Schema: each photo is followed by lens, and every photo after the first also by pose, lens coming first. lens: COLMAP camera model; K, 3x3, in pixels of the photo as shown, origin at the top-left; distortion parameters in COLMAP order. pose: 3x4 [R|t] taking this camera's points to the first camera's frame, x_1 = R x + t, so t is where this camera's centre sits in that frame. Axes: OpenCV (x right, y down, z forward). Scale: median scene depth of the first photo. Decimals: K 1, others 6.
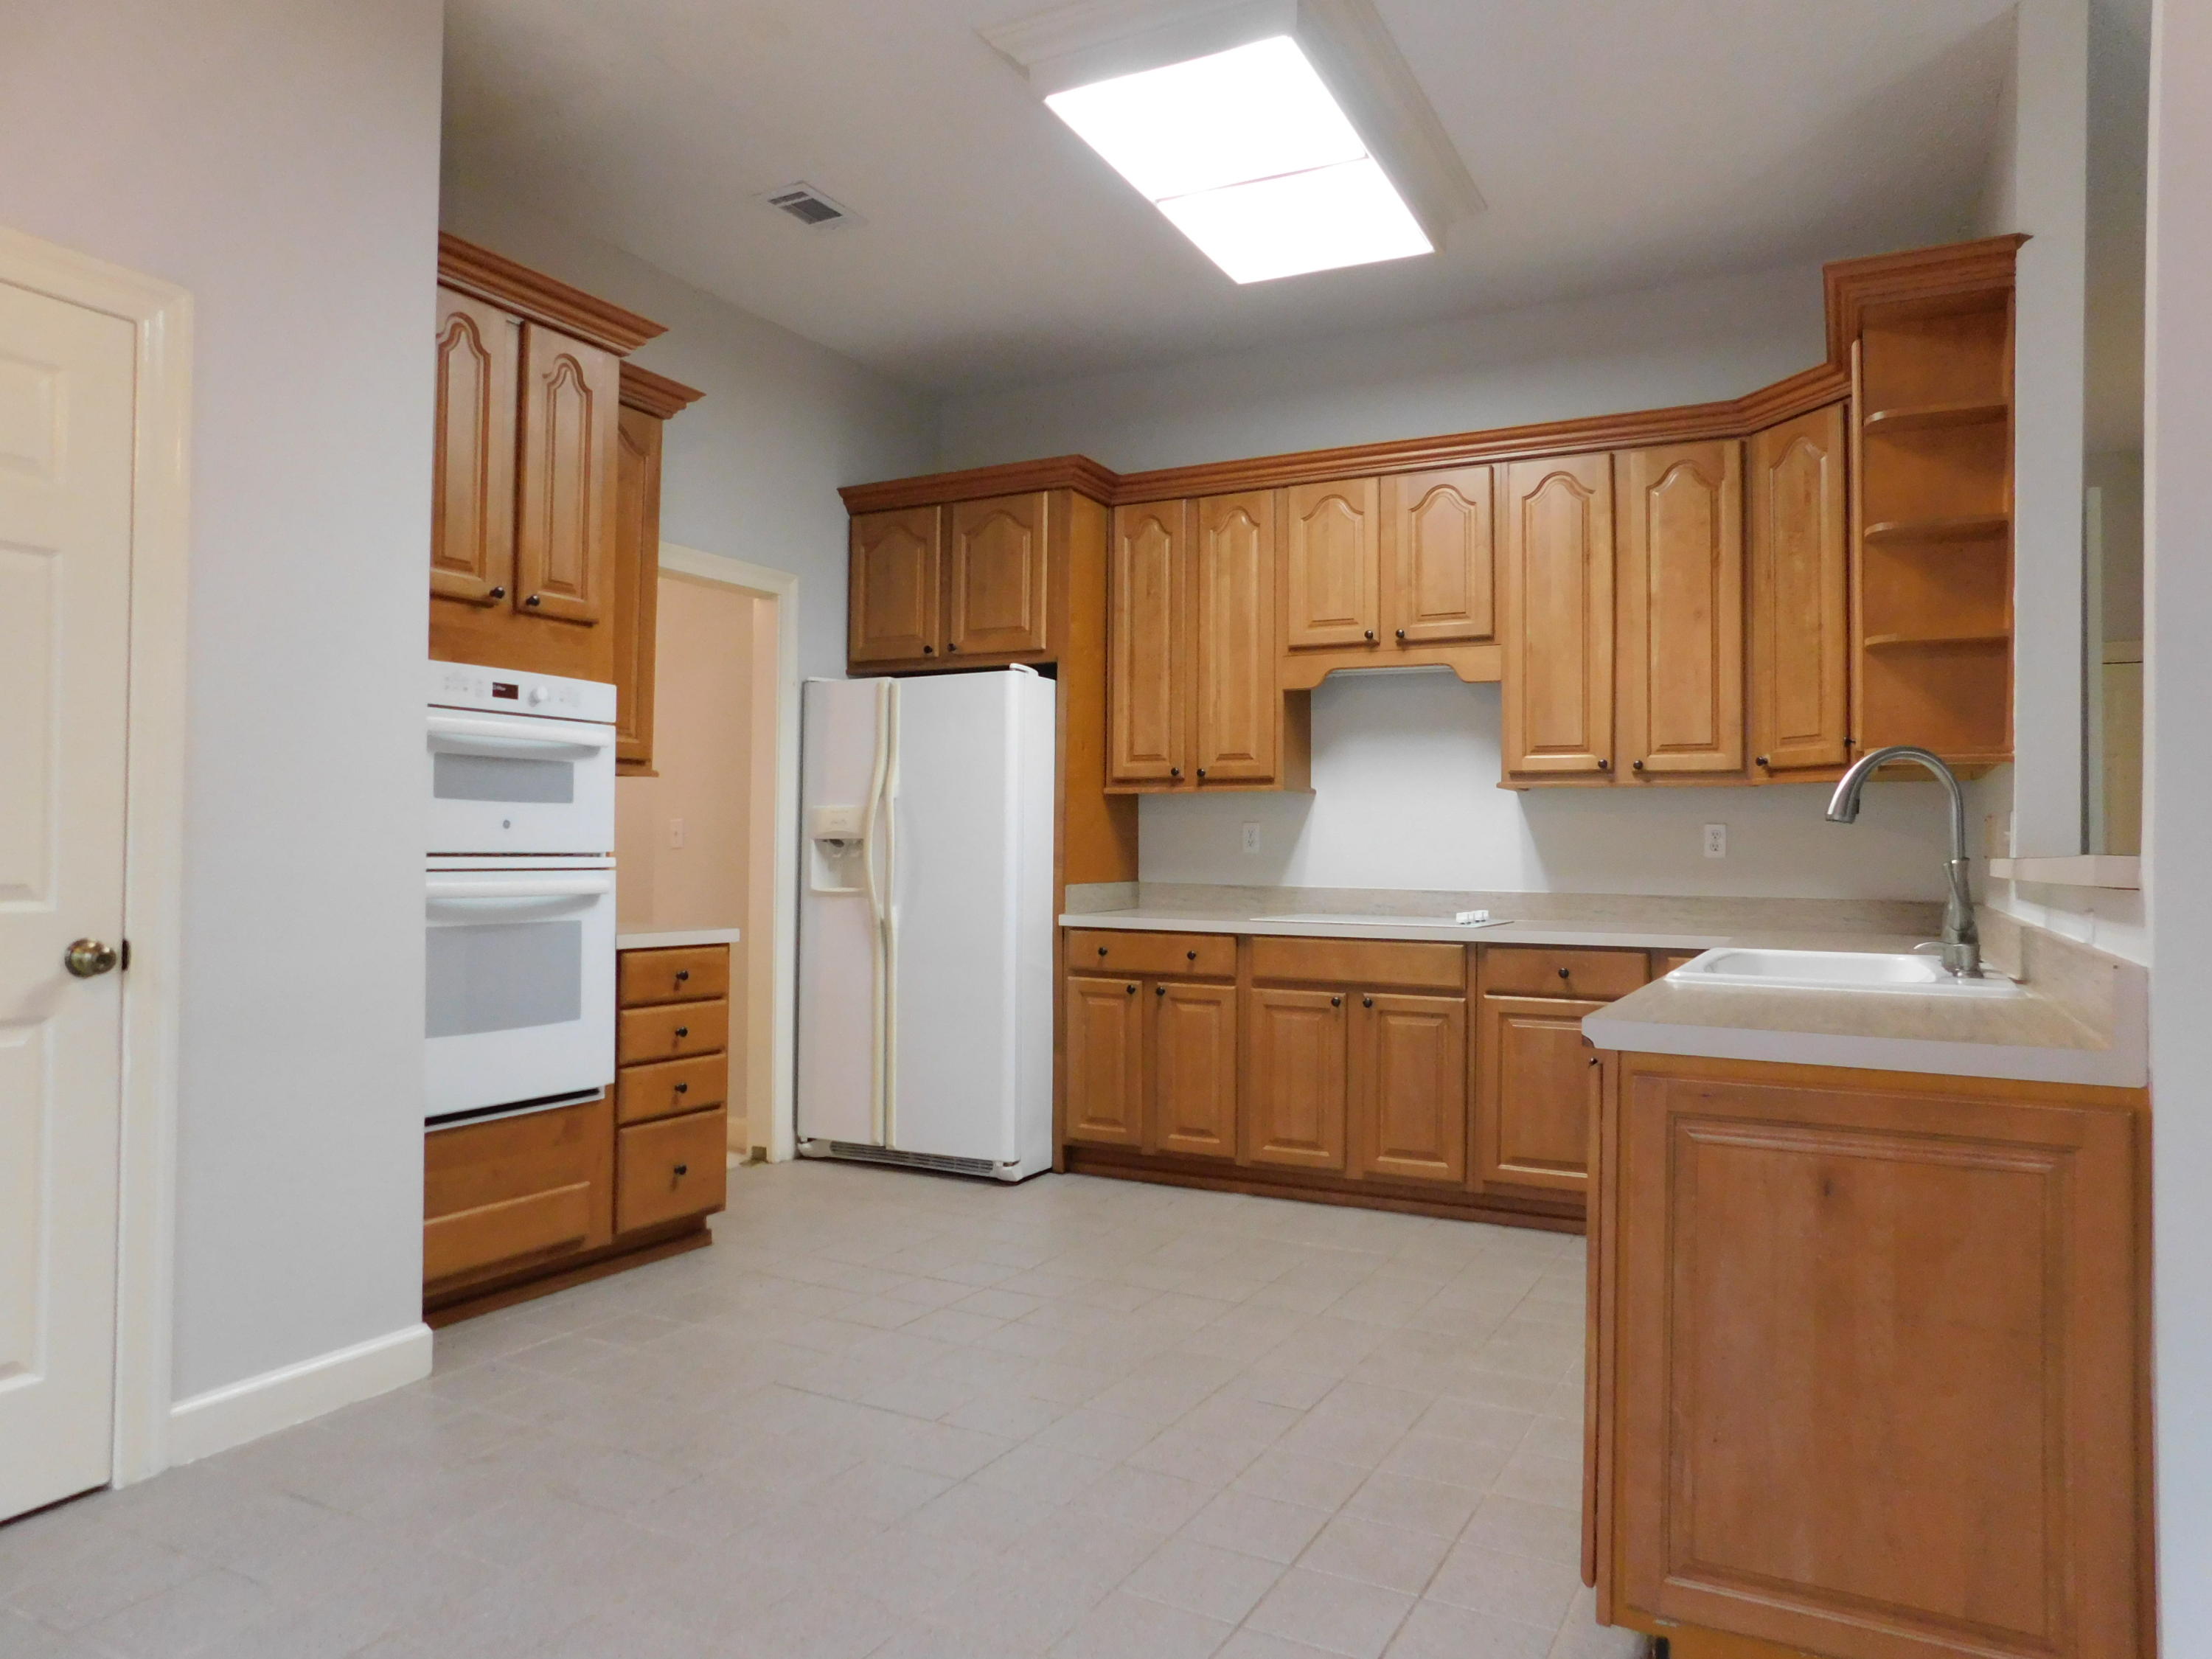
lens RADIAL K [[1455.6, 0, 1106.0], [0, 1455.6, 829.5], [0, 0, 1]] dist [-0.070759, 0.046741]
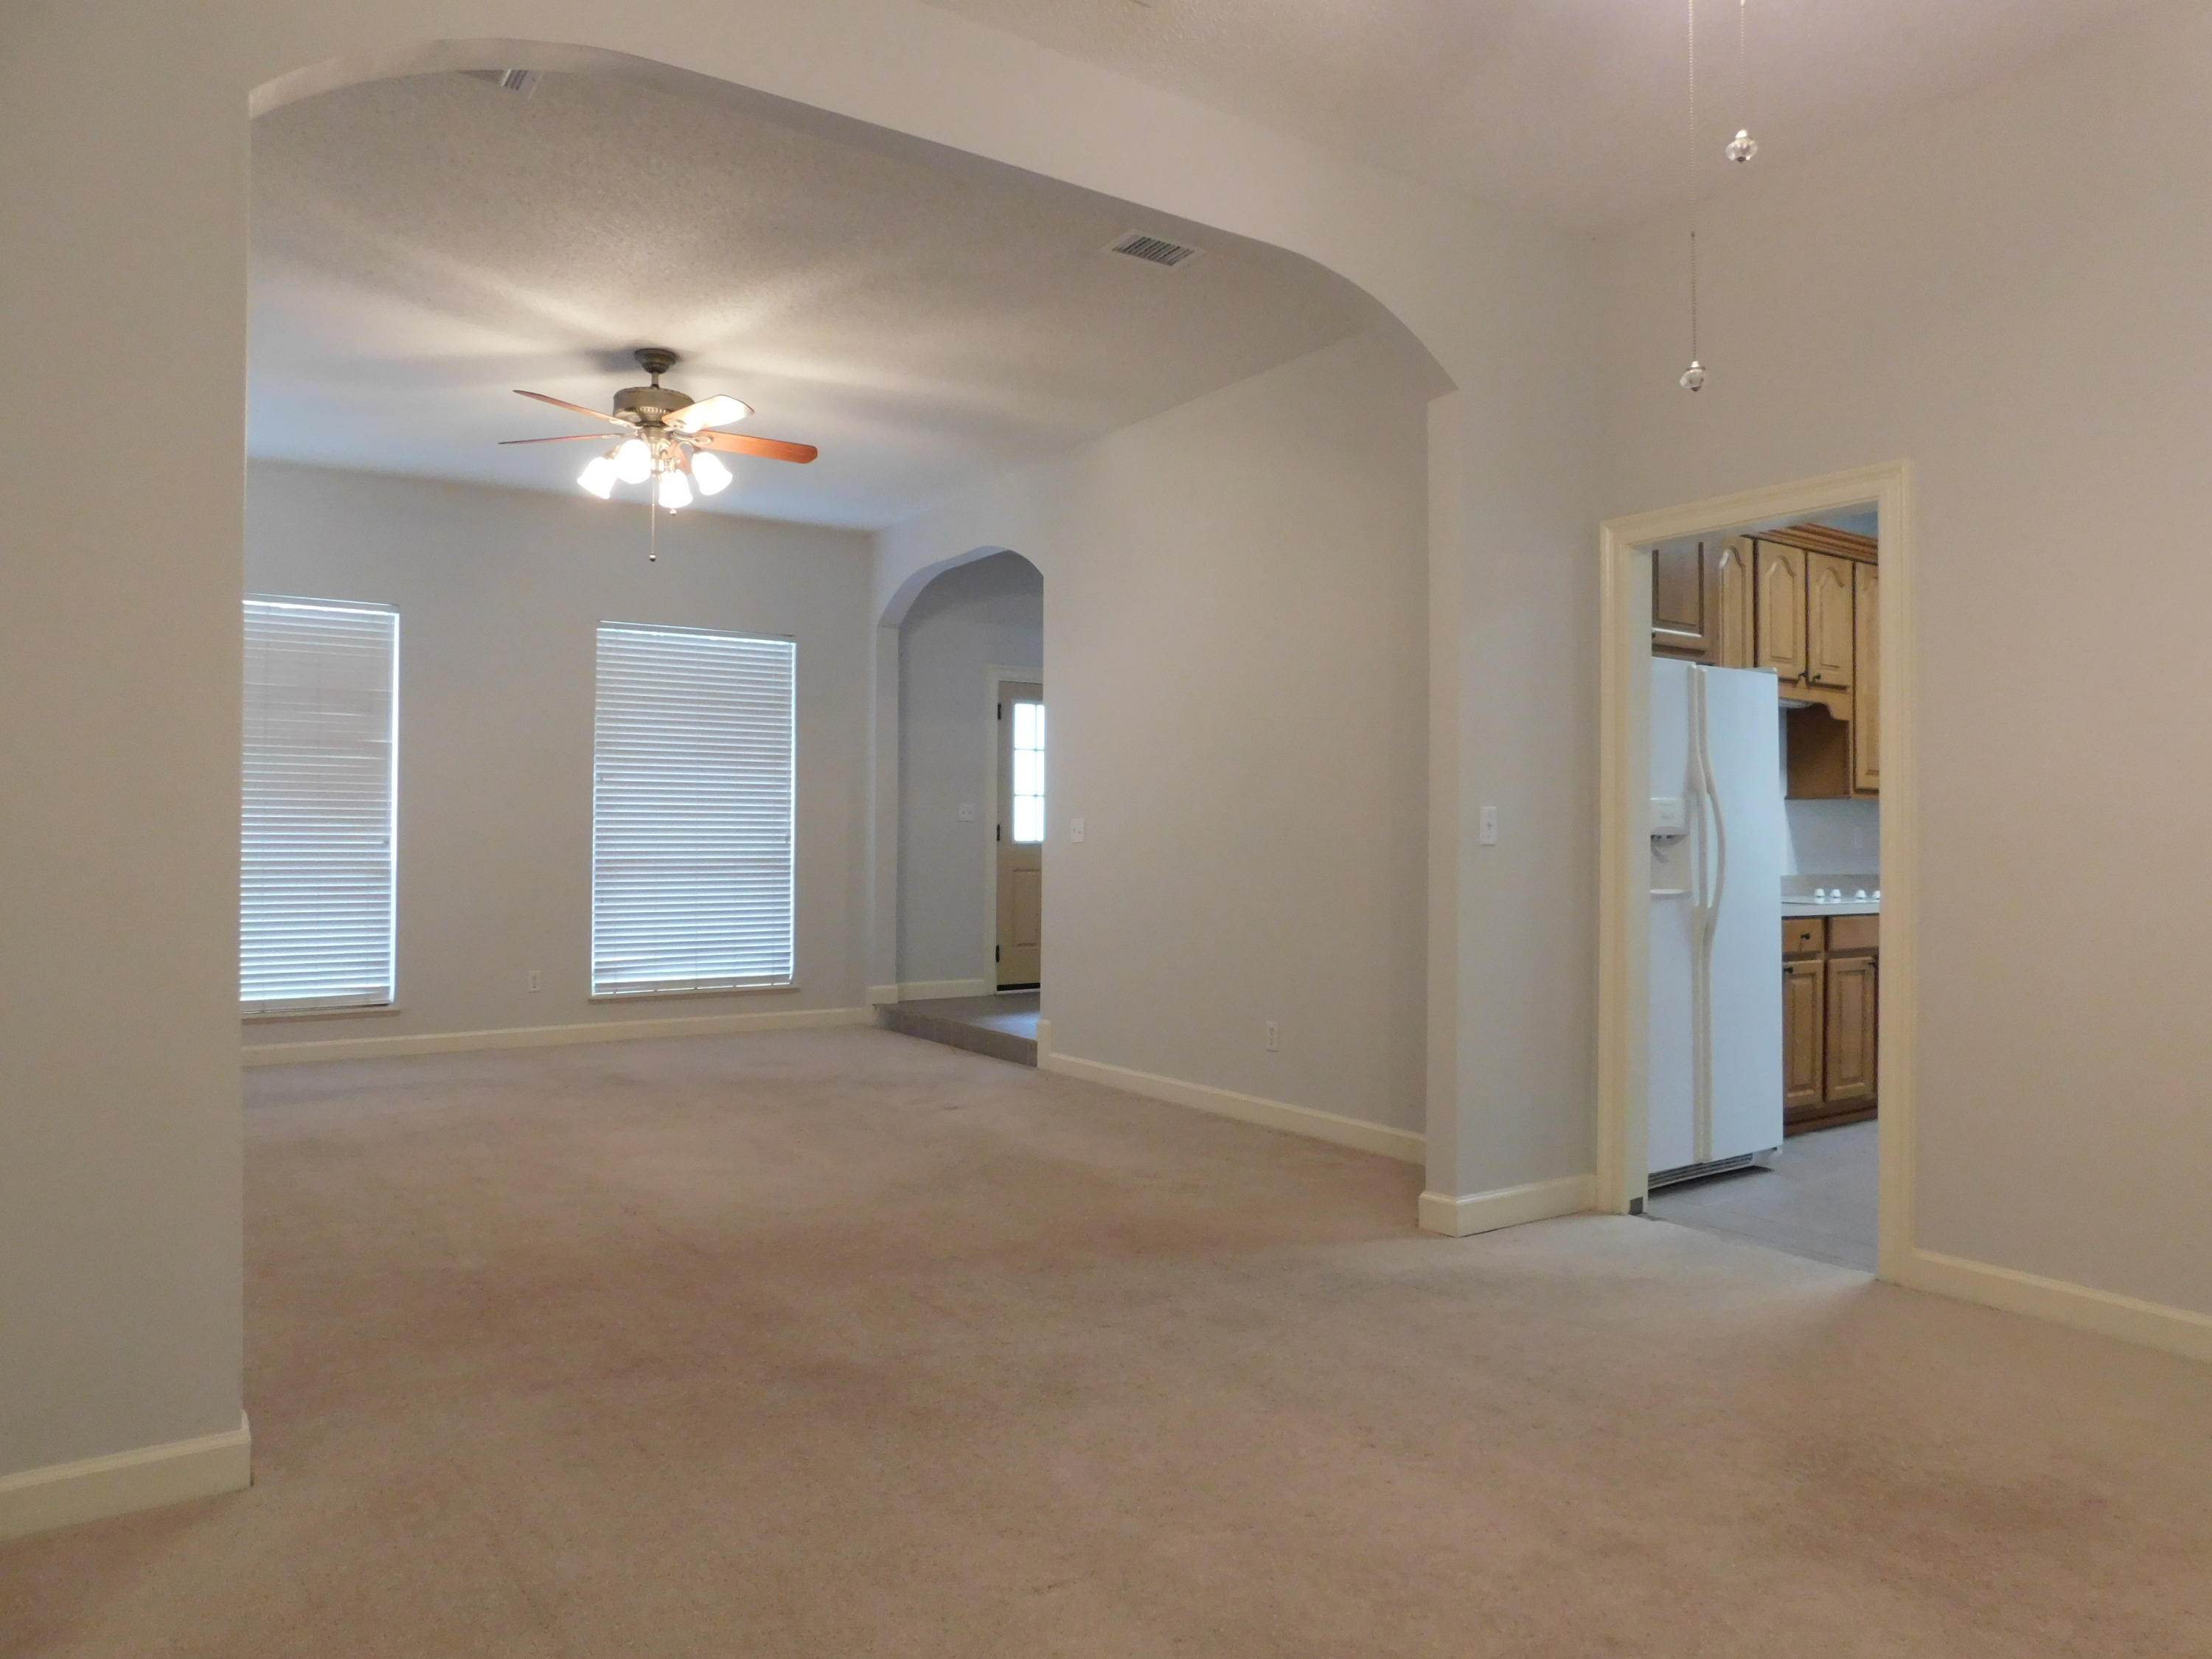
lens RADIAL K [[1455.6, 0, 1106.0], [0, 1455.6, 829.5], [0, 0, 1]] dist [-0.070759, 0.046741]
pose [[0.453877, 0.004534, 0.891053, -1.137376], [-0.020916, 0.999766, 0.005567, 0.005582], [-0.890819, -0.021164, 0.453866, 0.907887]]
